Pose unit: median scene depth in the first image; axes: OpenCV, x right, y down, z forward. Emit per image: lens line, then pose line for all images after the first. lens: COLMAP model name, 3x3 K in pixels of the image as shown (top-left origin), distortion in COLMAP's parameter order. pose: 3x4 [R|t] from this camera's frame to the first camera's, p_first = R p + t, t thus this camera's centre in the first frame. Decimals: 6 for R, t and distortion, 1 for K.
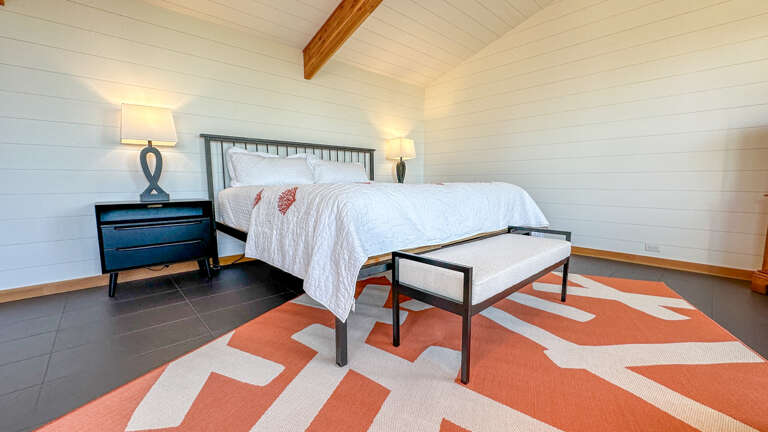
lens RADIAL K [[319.6, 0, 379.5], [0, 319.6, 213.5], [0, 0, 1]] dist [0.000325, 0.000144]
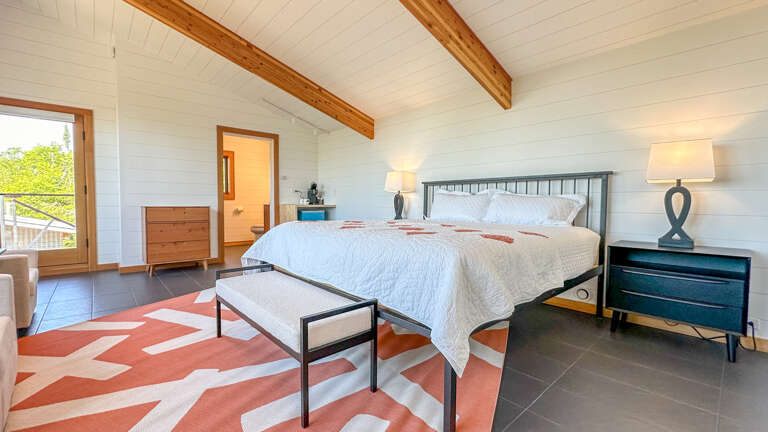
lens RADIAL K [[319.6, 0, 378.5], [0, 319.6, 218.2], [0, 0, 1]] dist [0.000325, 0.000144]
pose [[-0.017825, 0.021545, -0.999609, 0.586228], [-0.141756, 0.989614, 0.023857, -0.063399], [0.989741, 0.142126, -0.014585, 0.569894]]
